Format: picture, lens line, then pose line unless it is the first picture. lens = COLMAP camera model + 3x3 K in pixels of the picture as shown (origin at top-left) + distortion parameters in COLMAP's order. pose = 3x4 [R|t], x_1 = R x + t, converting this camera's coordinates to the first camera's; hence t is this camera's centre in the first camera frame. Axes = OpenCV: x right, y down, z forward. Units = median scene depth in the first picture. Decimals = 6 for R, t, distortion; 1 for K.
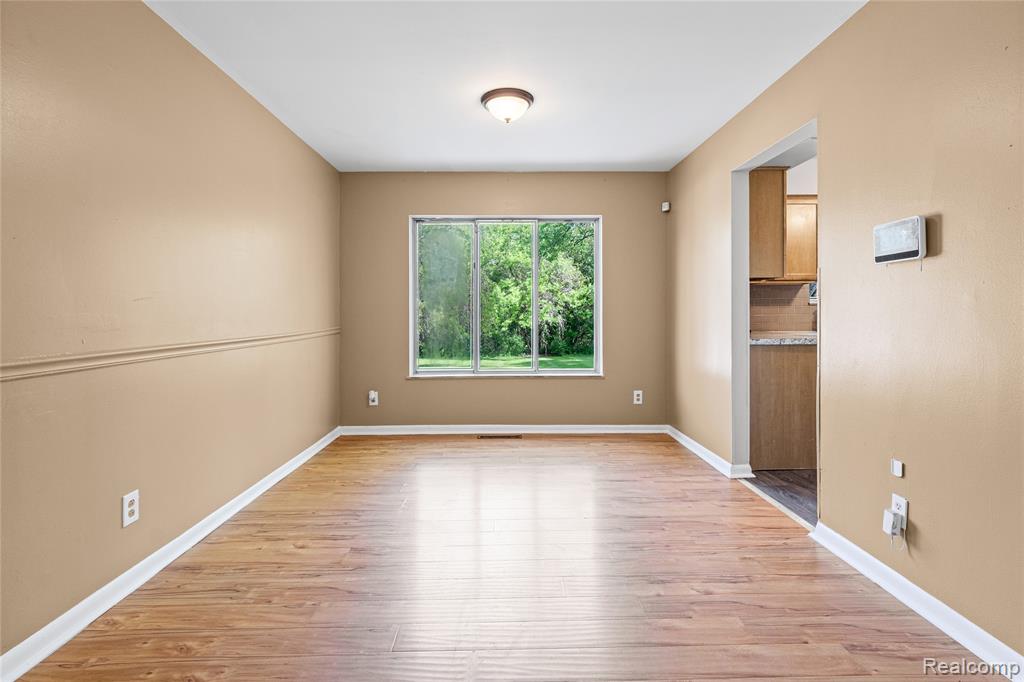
lens RADIAL K [[479.7, 0, 513.2], [0, 479.7, 314.3], [0, 0, 1]] dist [-0.002748, -0.000081]
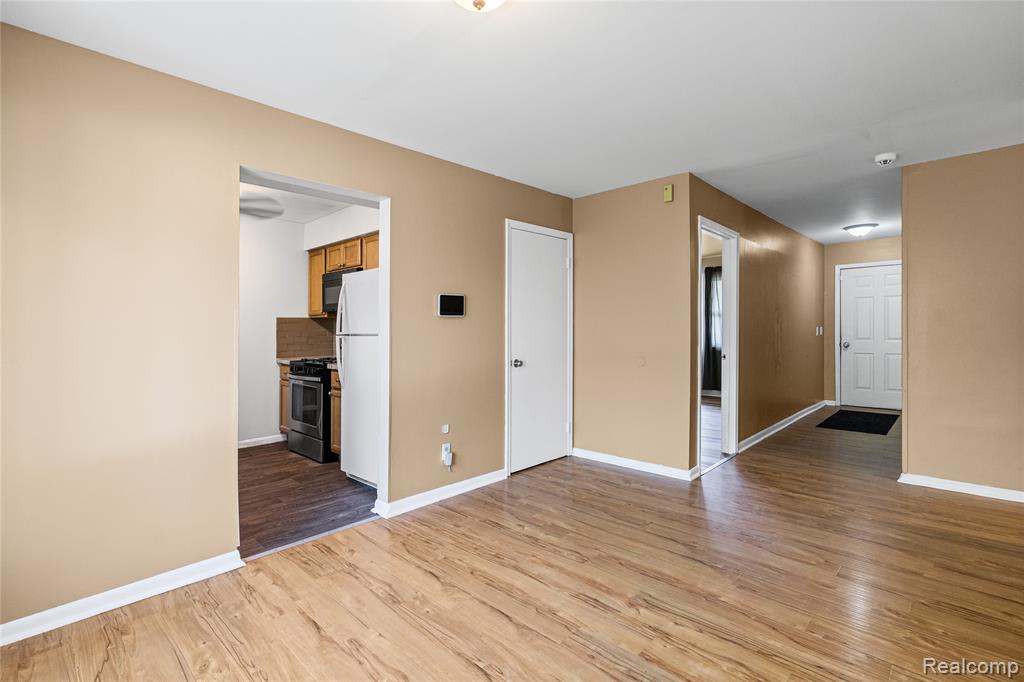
lens RADIAL K [[478.2, 0, 509.9], [0, 478.2, 331.1], [0, 0, 1]] dist [0.000354, 0.000413]
pose [[-0.707938, 0.009513, 0.706210, -0.475434], [0.011066, 0.999936, -0.002377, -0.030086], [-0.706188, 0.006132, -0.707998, 1.510118]]
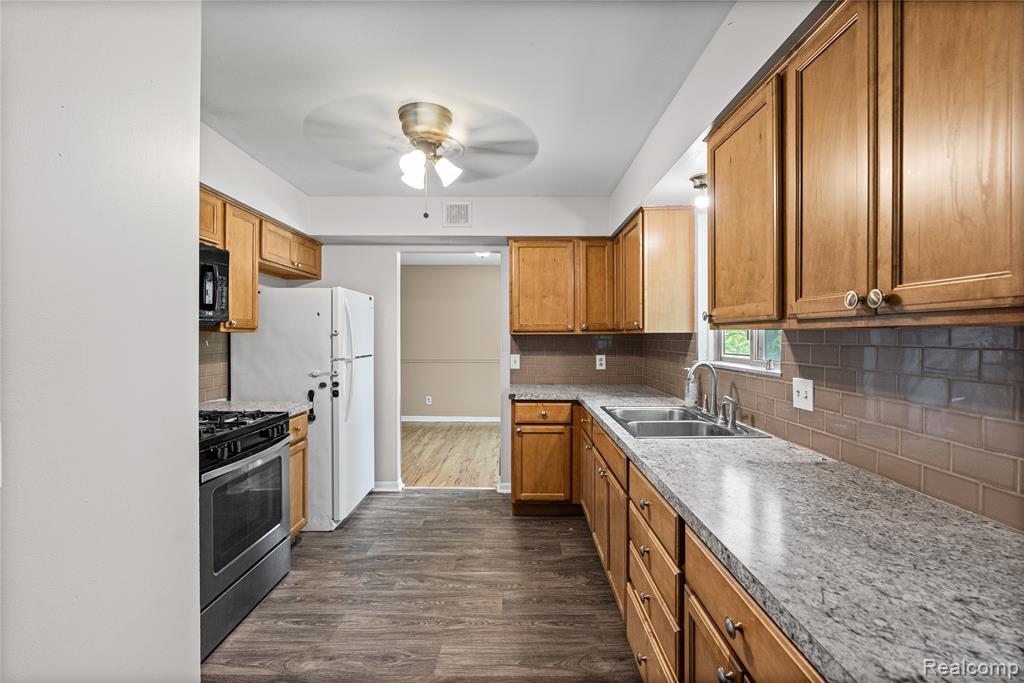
lens RADIAL K [[454.4, 0, 508.1], [0, 454.4, 339.3], [0, 0, 1]] dist [-0.000552, 0.000189]
pose [[-0.036130, 0.013487, -0.999256, 2.090192], [-0.008348, 0.999870, 0.013797, -0.100162], [0.999312, 0.008841, -0.036013, 1.304632]]
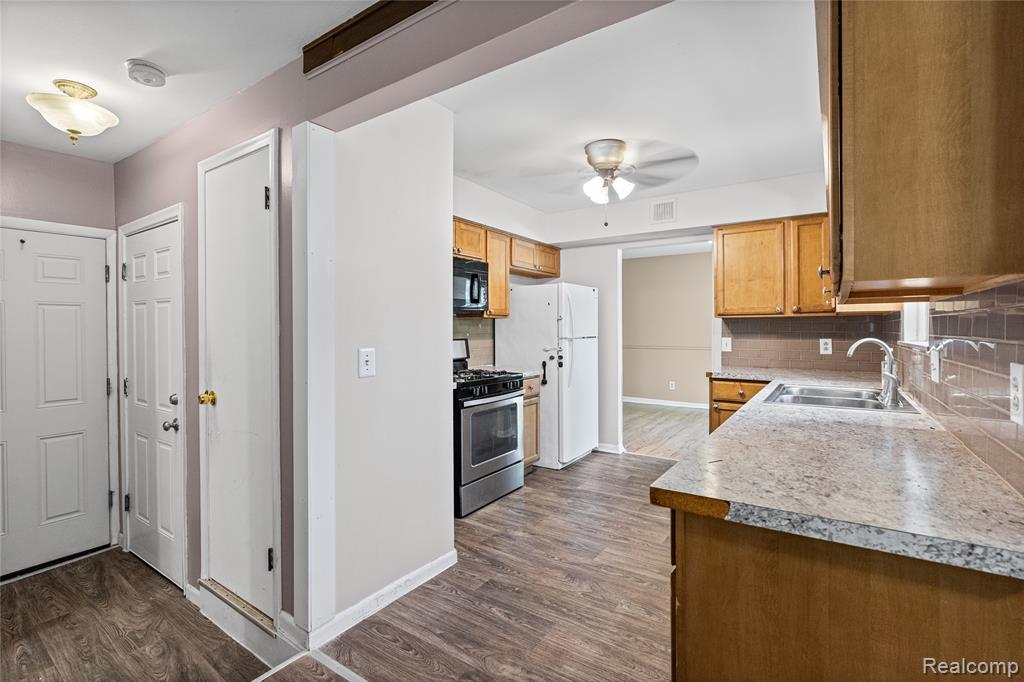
lens RADIAL K [[461.0, 0, 518.6], [0, 461.0, 332.6], [0, 0, 1]] dist [-0.003549, -0.000505]
pose [[-0.571729, 0.015798, -0.820290, 2.285672], [0.000675, 0.999823, 0.018784, -0.076790], [0.820442, 0.010185, -0.571639, 1.586122]]
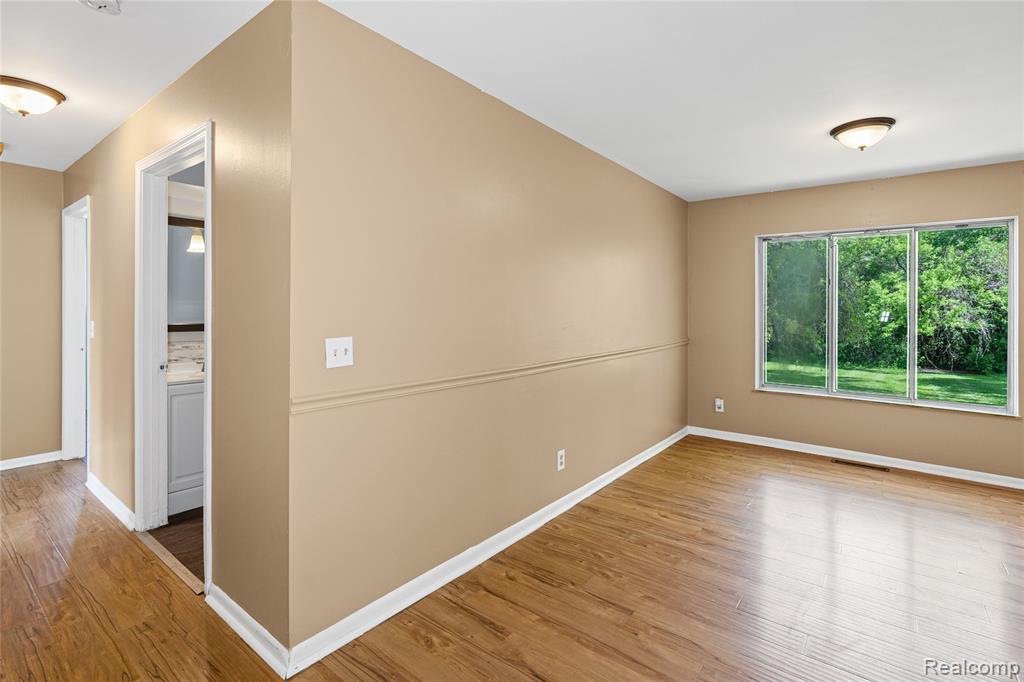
lens RADIAL K [[480.5, 0, 509.6], [0, 480.5, 301.1], [0, 0, 1]] dist [0.008340, 0.000126]
pose [[0.770353, -0.003596, -0.637607, 0.070697], [-0.005529, 0.999909, -0.012319, -0.079086], [0.637593, 0.013015, 0.770263, -0.265977]]
